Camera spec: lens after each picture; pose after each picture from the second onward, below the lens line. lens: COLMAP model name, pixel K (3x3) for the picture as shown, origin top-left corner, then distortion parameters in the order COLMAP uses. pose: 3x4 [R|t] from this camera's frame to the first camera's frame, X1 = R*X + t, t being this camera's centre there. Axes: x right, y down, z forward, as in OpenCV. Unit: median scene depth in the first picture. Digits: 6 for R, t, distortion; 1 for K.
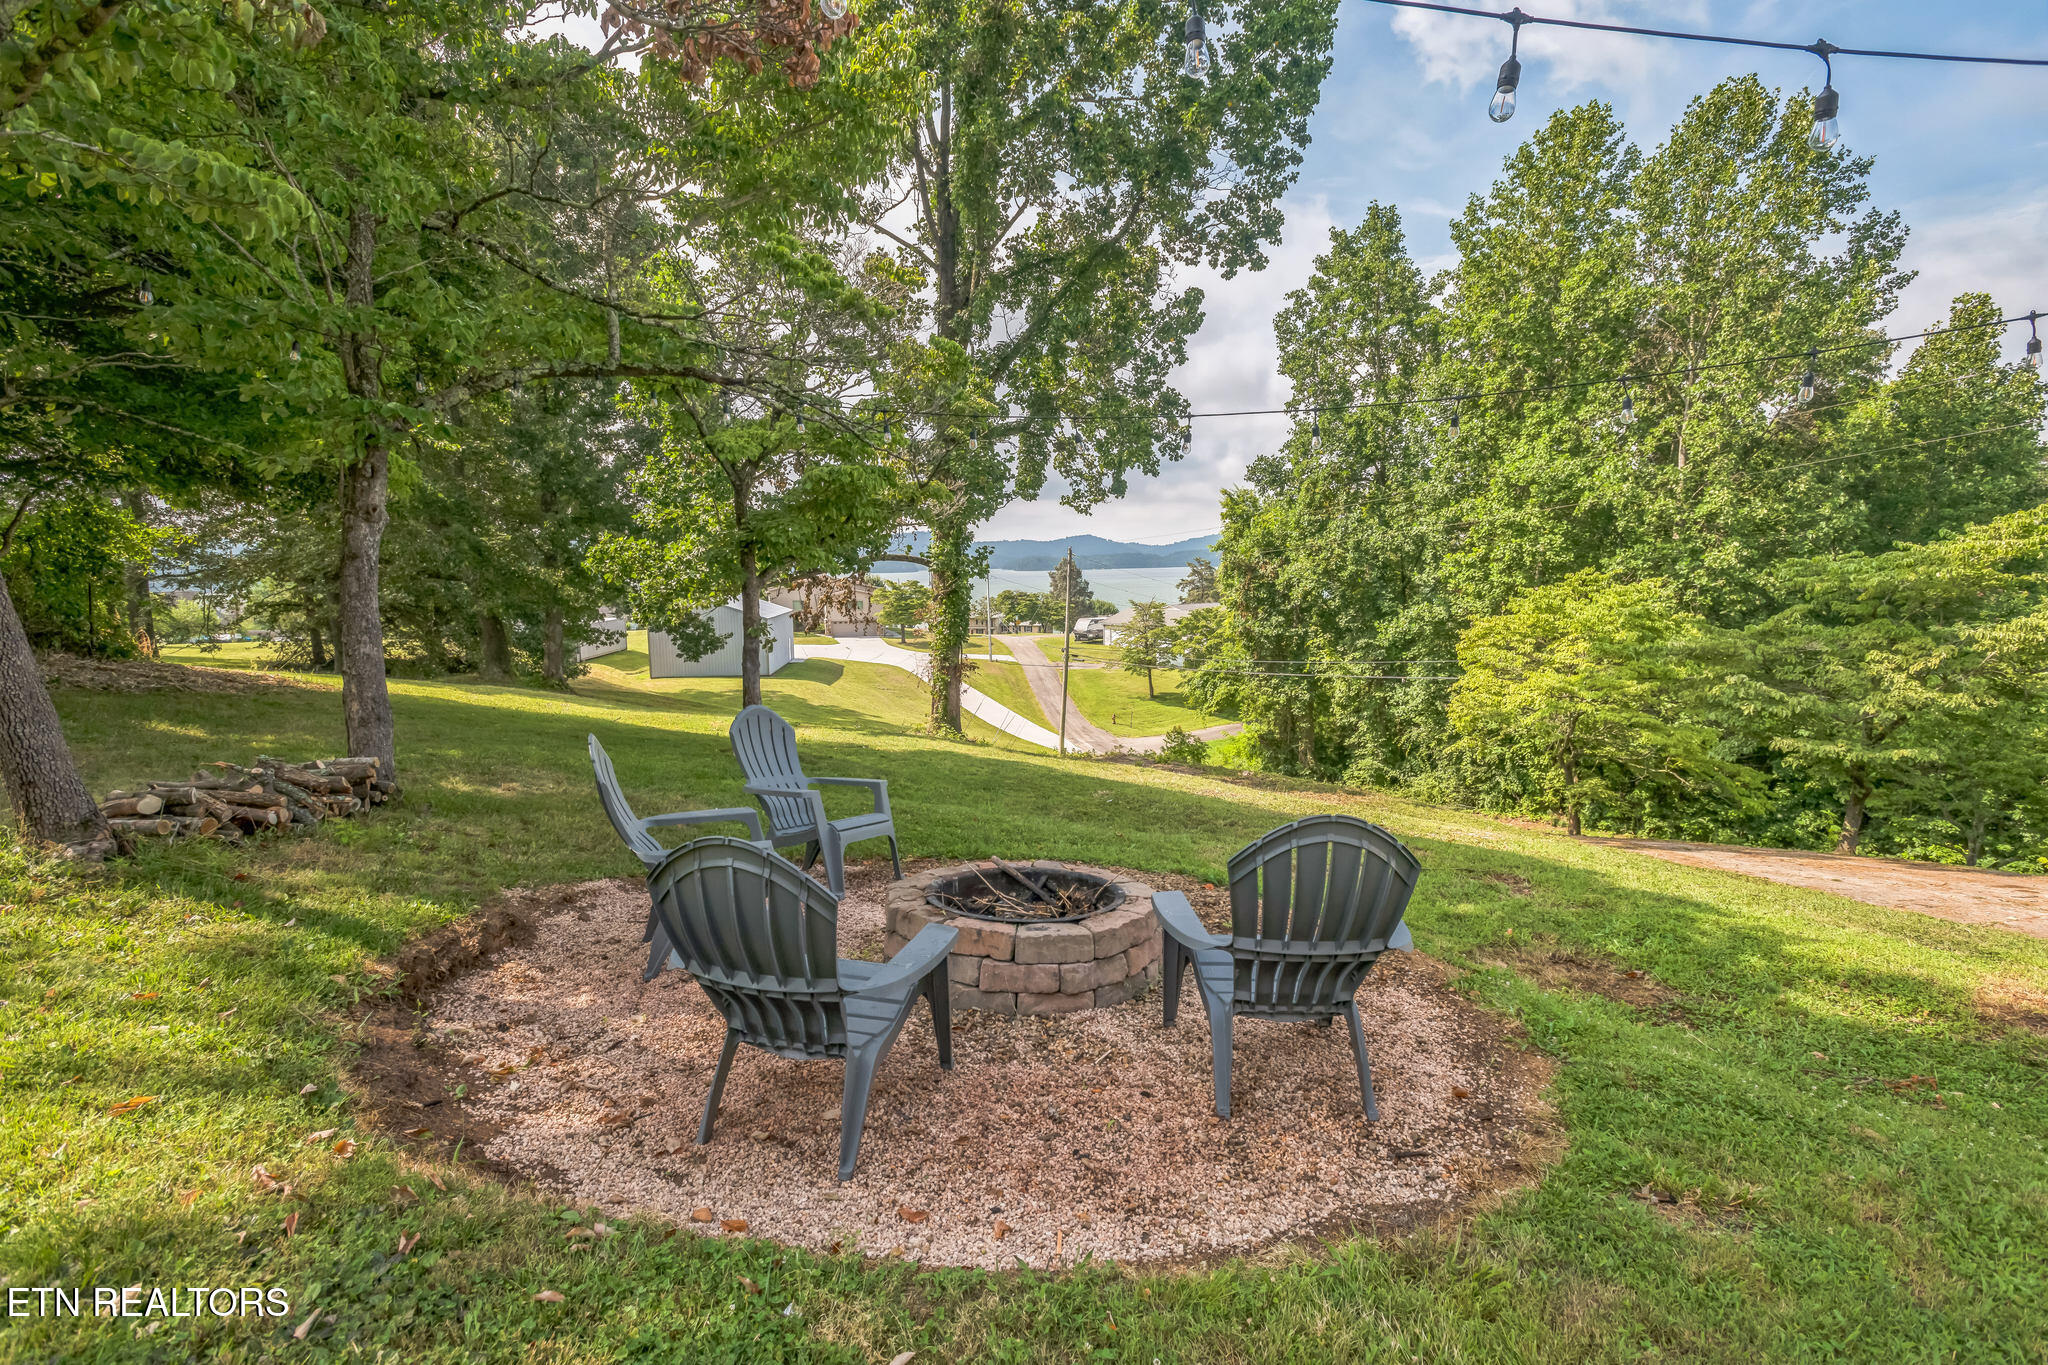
lens RADIAL K [[939.9, 0, 1013.3], [0, 939.9, 686.5], [0, 0, 1]] dist [0.003315, -0.000423]
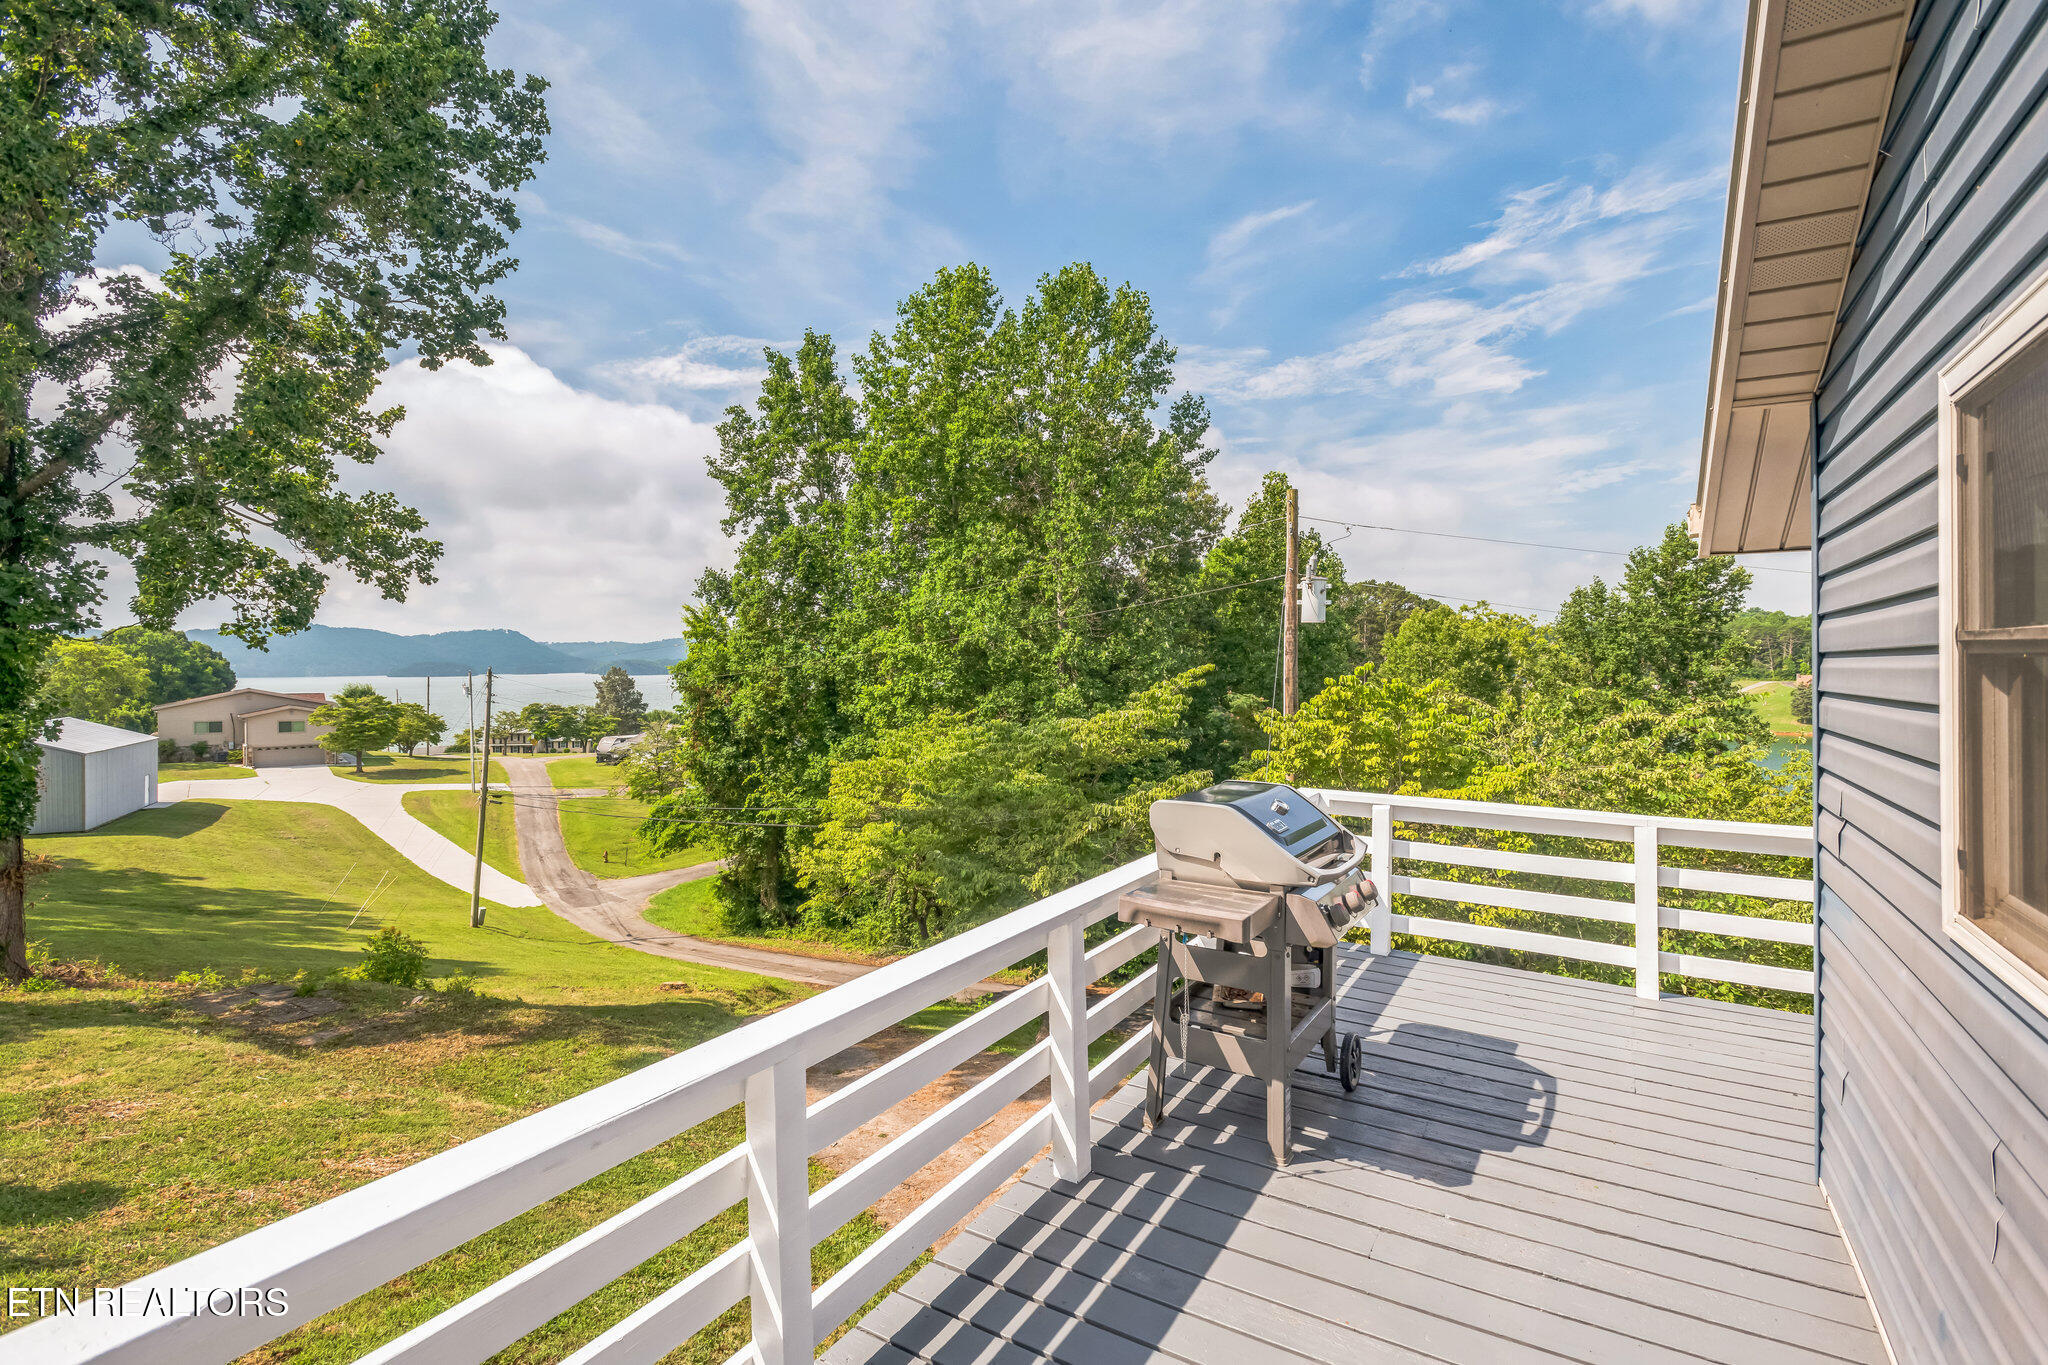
lens RADIAL K [[939.9, 0, 1022.1], [0, 939.9, 683.3], [0, 0, 1]] dist [0.003315, -0.000423]
pose [[0.922598, 0.003706, 0.385746, 0.248766], [0.039534, 0.993781, -0.104101, -0.038066], [-0.383733, 0.111293, 0.916713, 0.057356]]
